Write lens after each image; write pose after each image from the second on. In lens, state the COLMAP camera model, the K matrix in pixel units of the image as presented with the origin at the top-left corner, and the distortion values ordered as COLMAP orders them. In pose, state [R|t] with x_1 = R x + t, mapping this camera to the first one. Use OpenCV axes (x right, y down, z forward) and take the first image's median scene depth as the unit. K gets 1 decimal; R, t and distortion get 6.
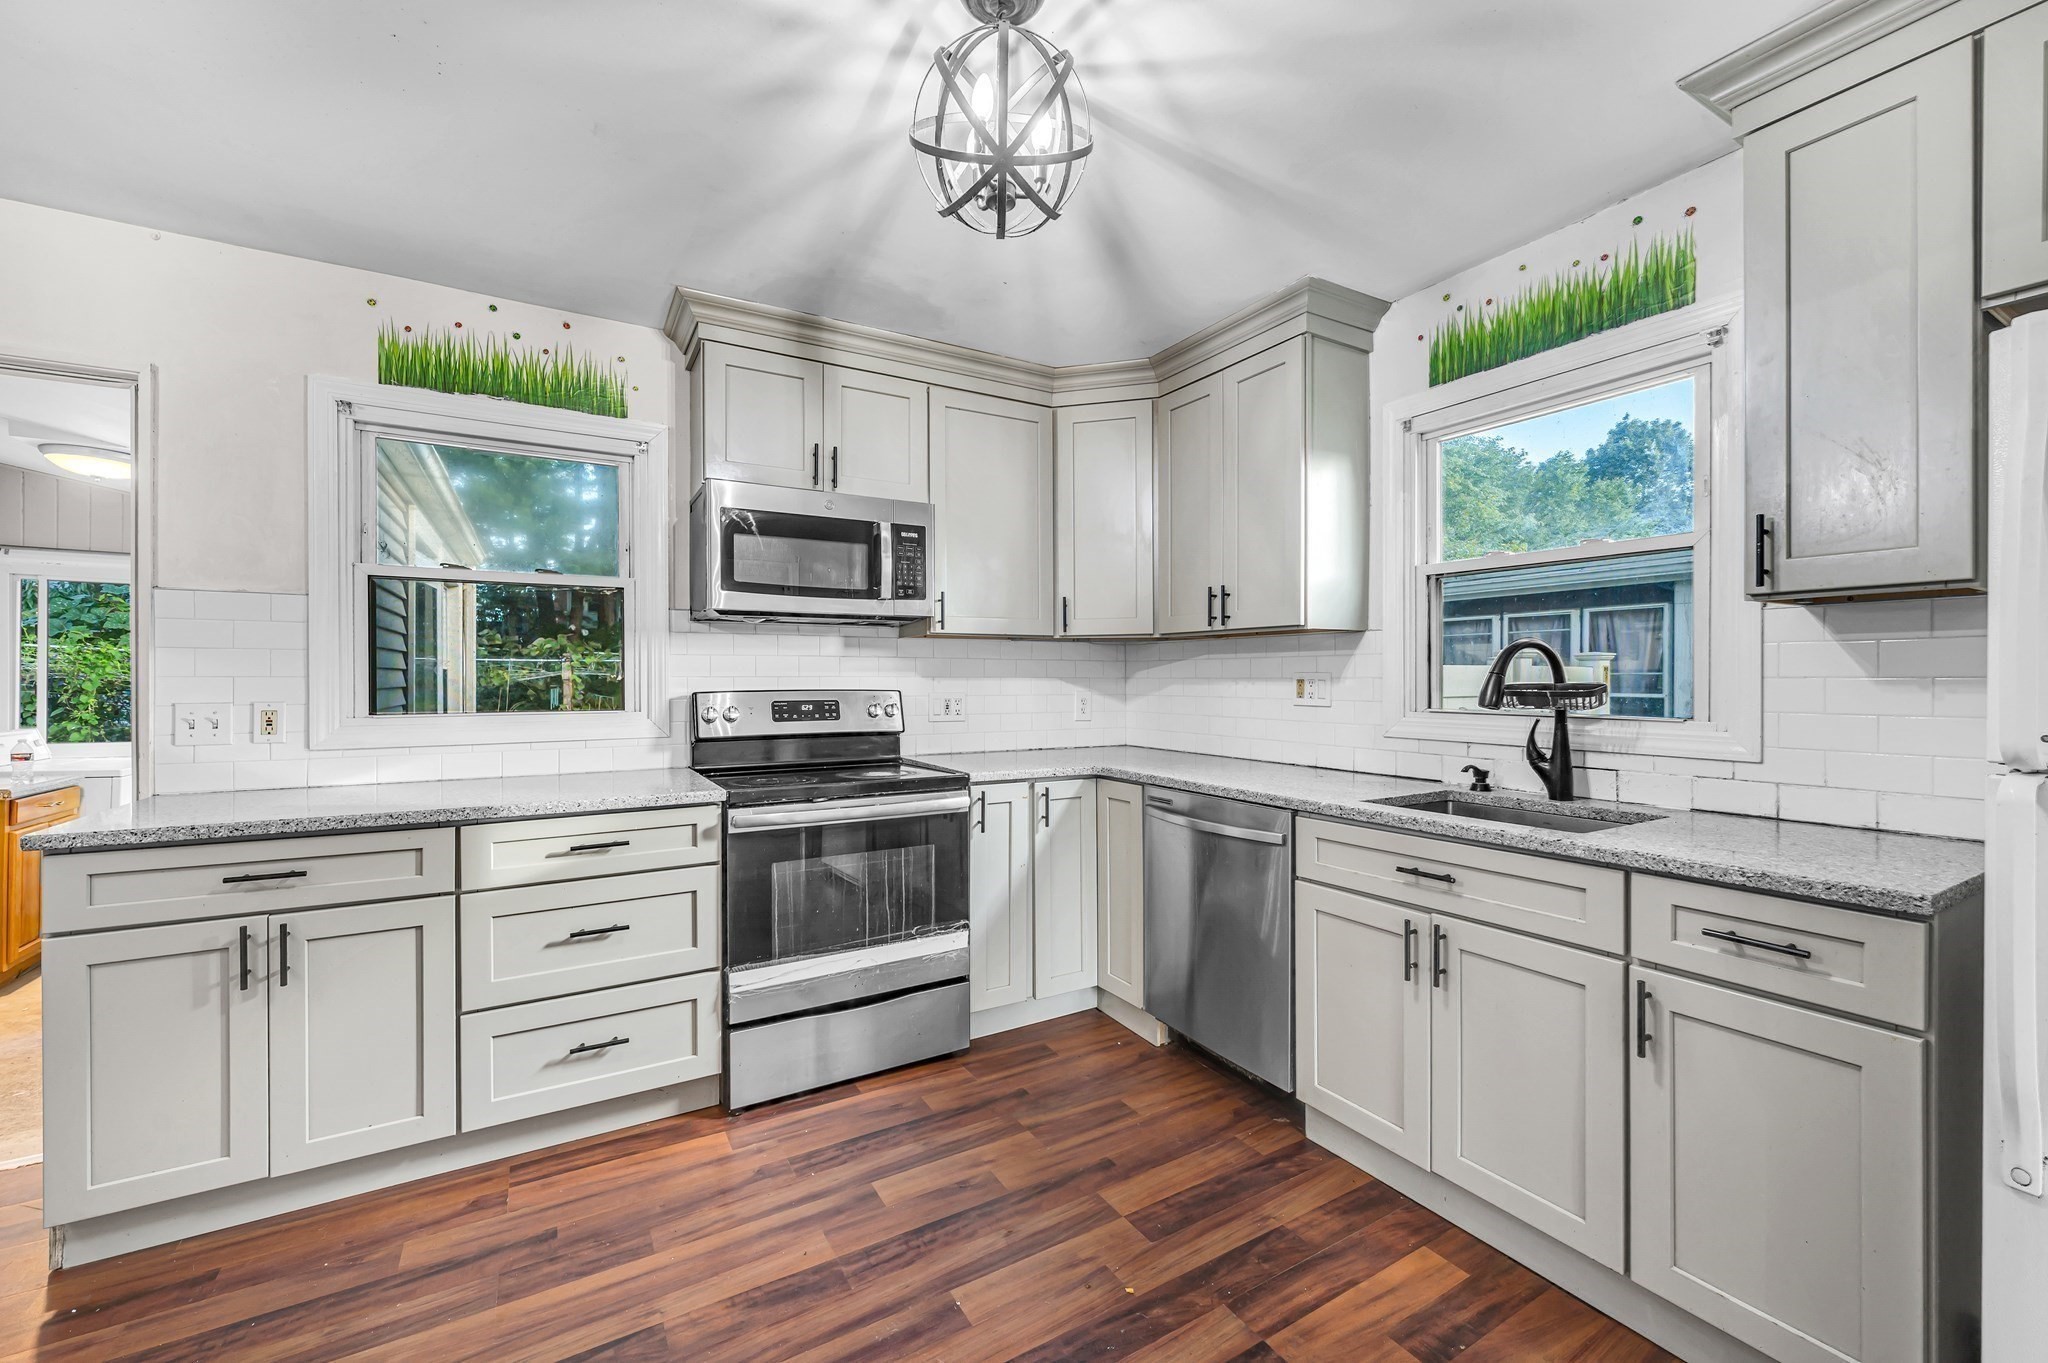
lens RADIAL K [[824.0, 0, 1033.2], [0, 824.0, 682.3], [0, 0, 1]] dist [0.001476, -0.000025]
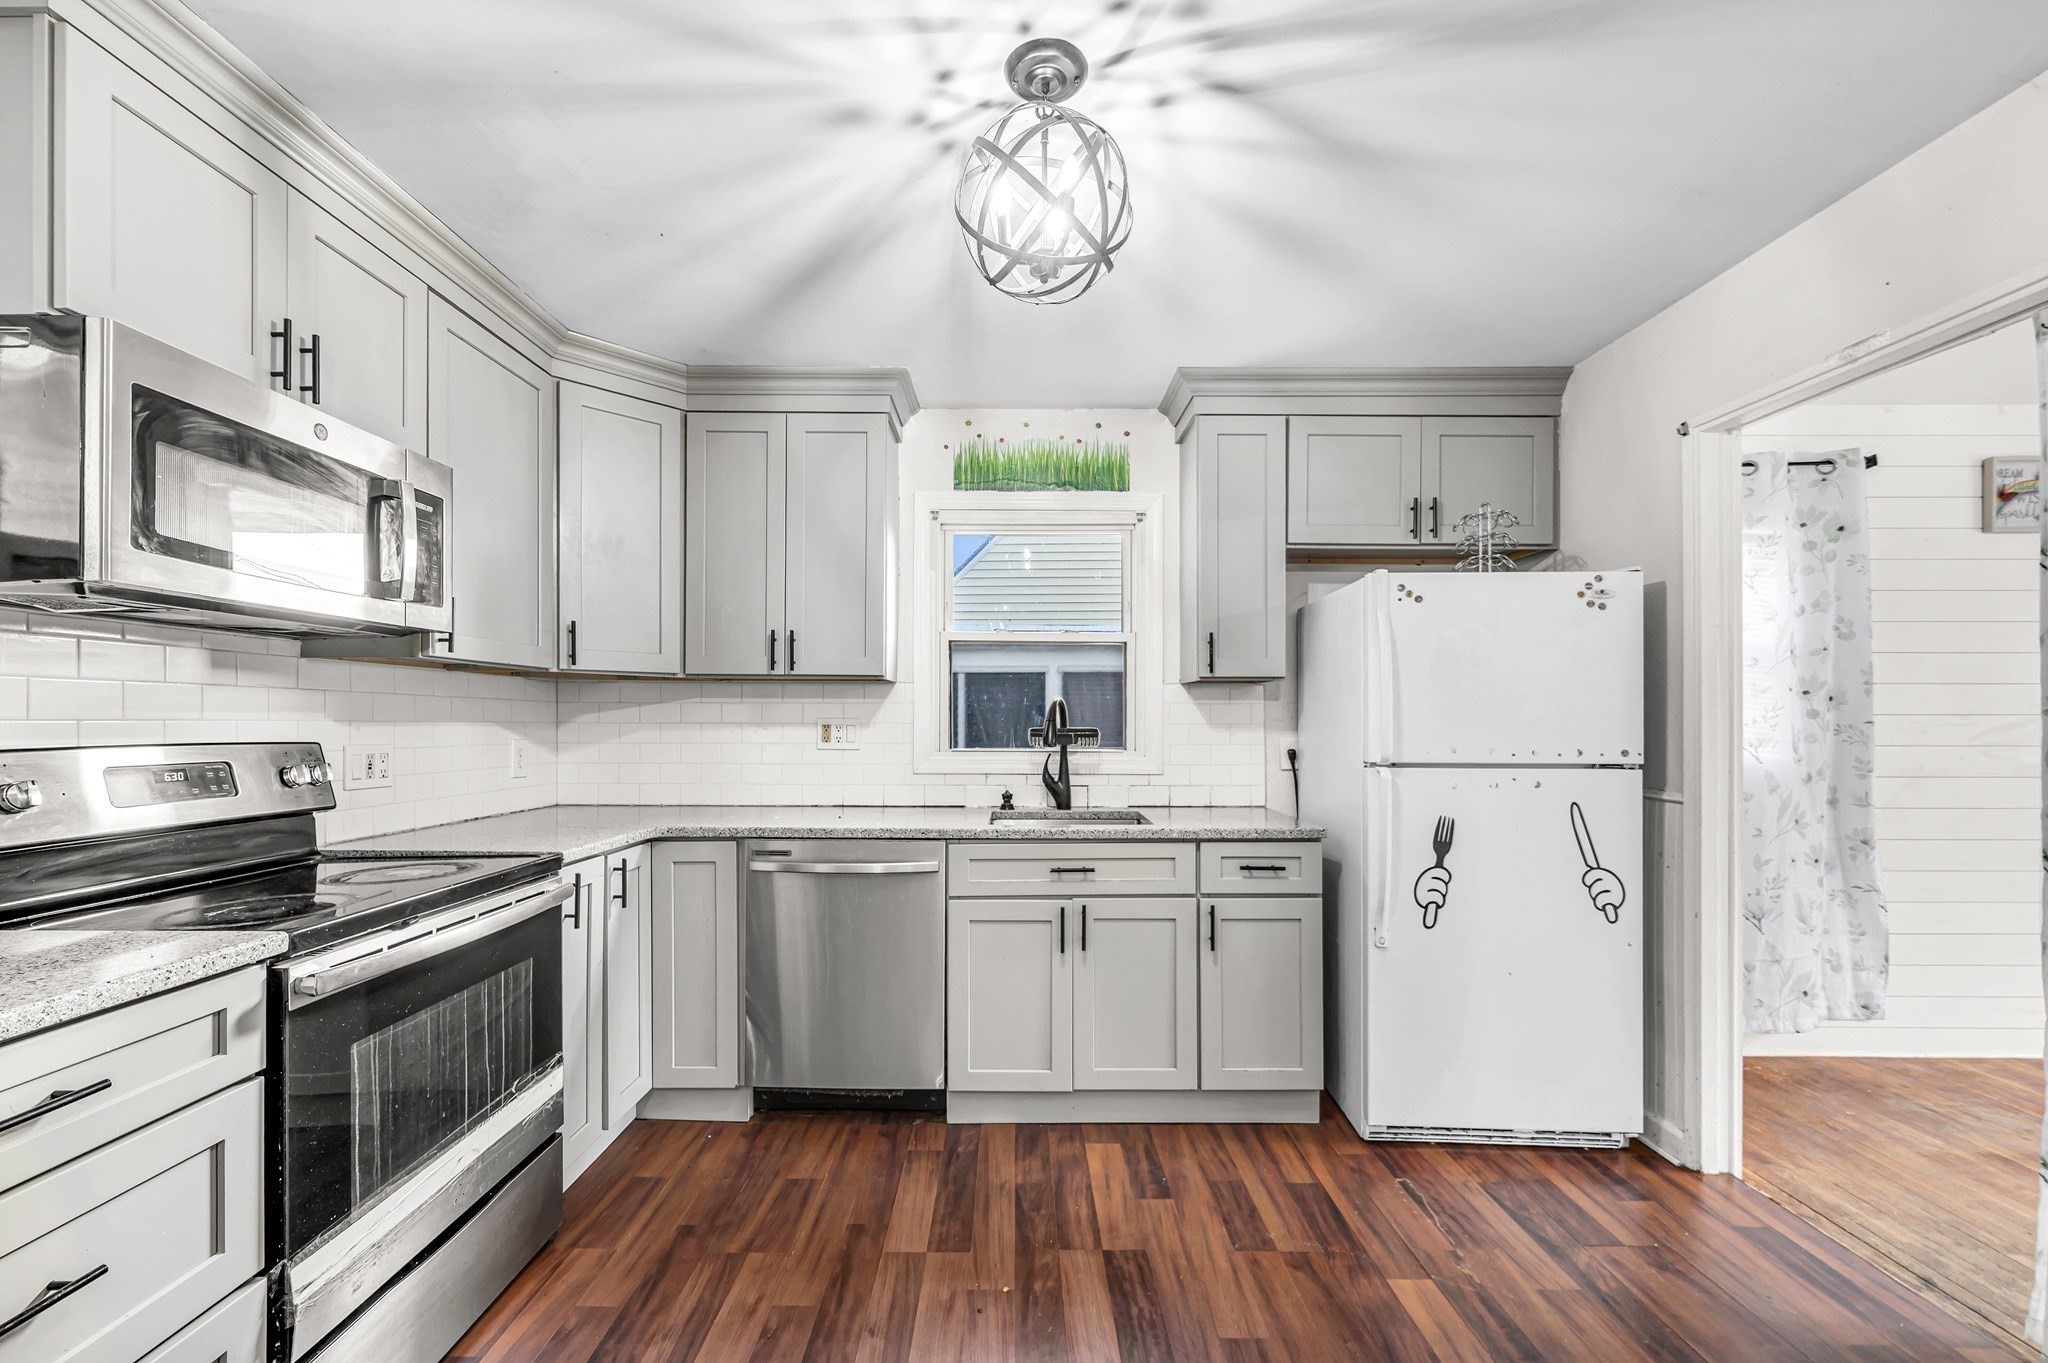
lens RADIAL K [[824.0, 0, 1018.6], [0, 824.0, 719.0], [0, 0, 1]] dist [0.001476, -0.000025]
pose [[0.512973, 0.005258, 0.858389, -0.584700], [0.001787, 0.999973, -0.007193, -0.003567], [-0.858403, 0.005224, 0.512949, 0.308029]]
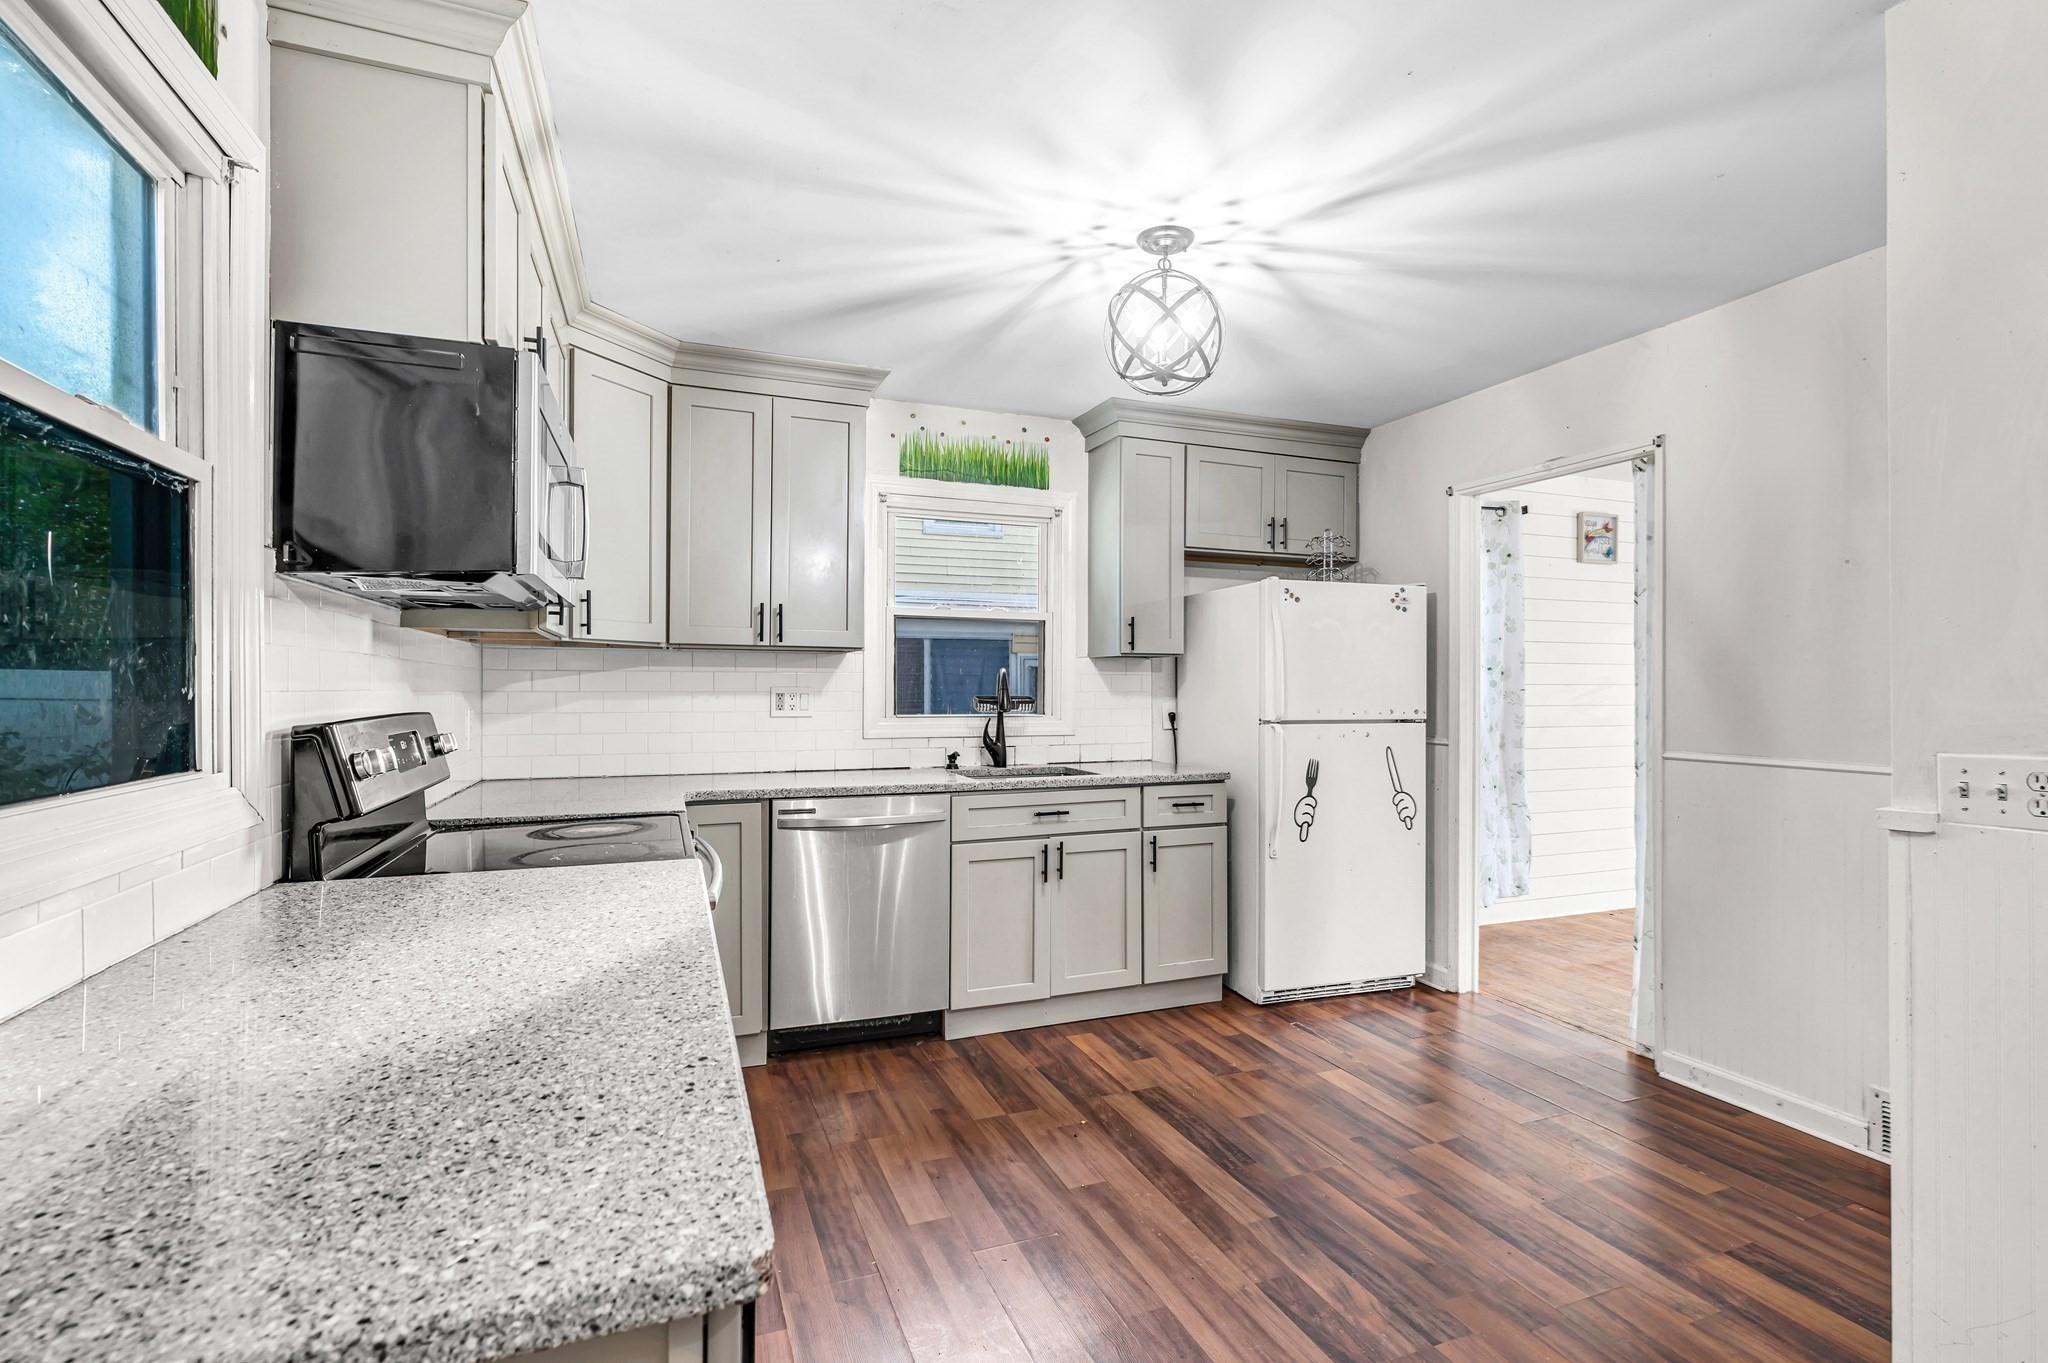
lens RADIAL K [[932.2, 0, 1028.0], [0, 932.2, 688.5], [0, 0, 1]] dist [0.000484, -0.000475]
pose [[0.162721, 0.001225, 0.986671, -1.078623], [0.003247, 0.999993, -0.001777, -0.008068], [-0.986667, 0.003493, 0.162716, 0.599683]]
